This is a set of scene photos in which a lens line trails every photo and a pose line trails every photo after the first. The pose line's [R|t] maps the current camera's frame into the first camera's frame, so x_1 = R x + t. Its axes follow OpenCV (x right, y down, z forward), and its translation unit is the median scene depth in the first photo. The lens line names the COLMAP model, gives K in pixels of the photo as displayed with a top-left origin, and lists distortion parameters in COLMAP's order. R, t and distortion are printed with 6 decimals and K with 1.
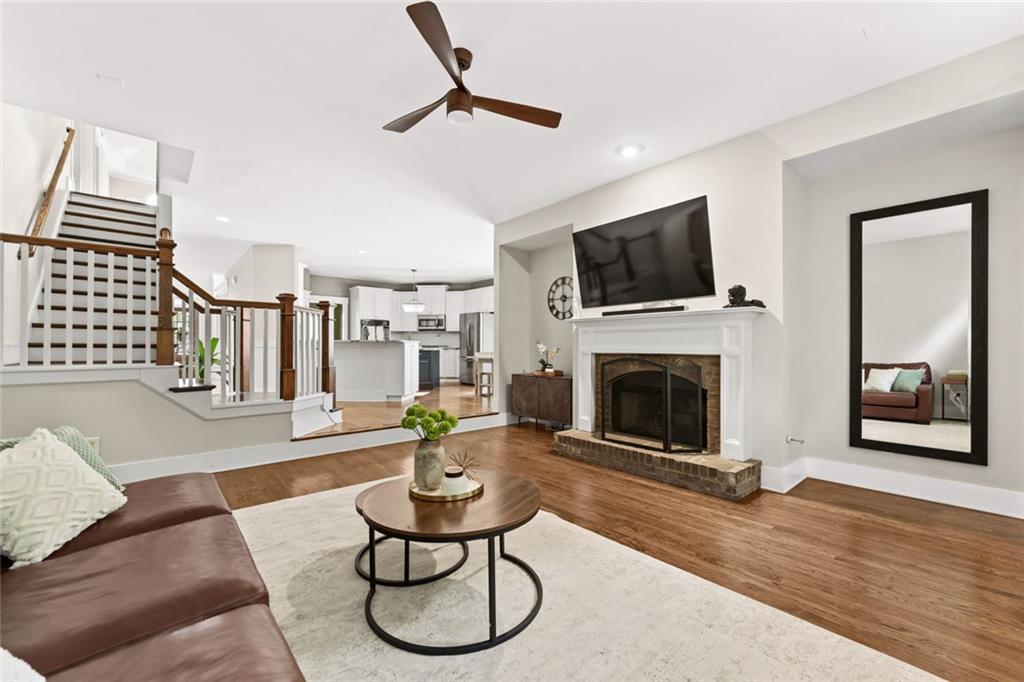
lens RADIAL K [[416.0, 0, 515.6], [0, 416.0, 345.5], [0, 0, 1]] dist [0.001634, -0.000279]
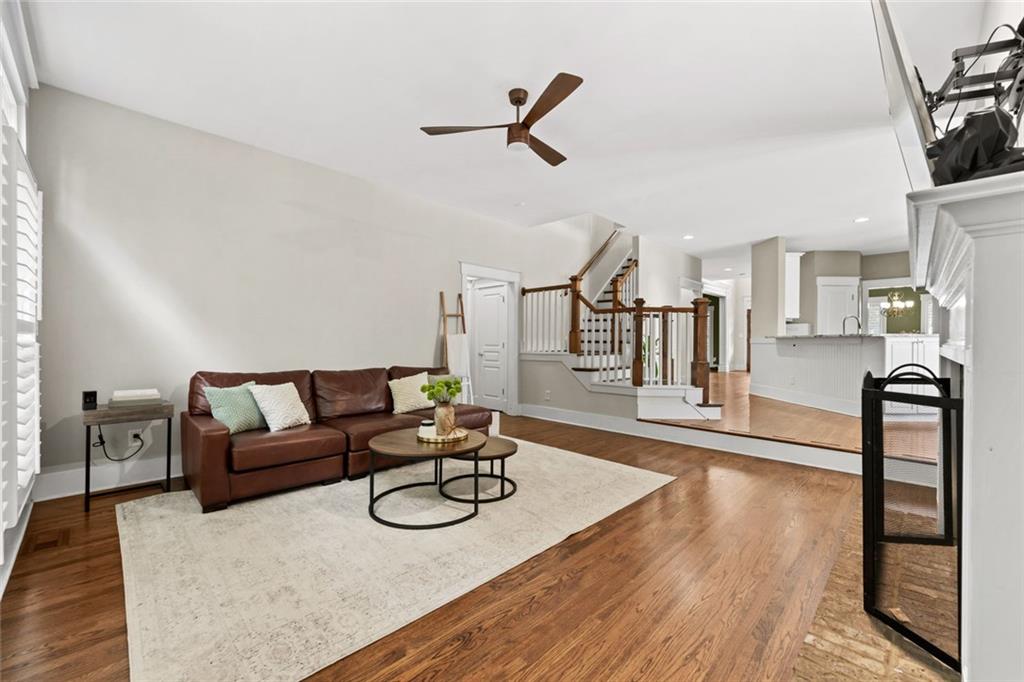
lens RADIAL K [[416.0, 0, 514.9], [0, 416.0, 341.1], [0, 0, 1]] dist [0.001634, -0.000279]
pose [[0.071285, -0.002471, -0.997453, 0.677389], [0.000594, 0.999997, -0.002435, 0.002268], [0.997456, -0.000419, 0.071287, 0.586160]]
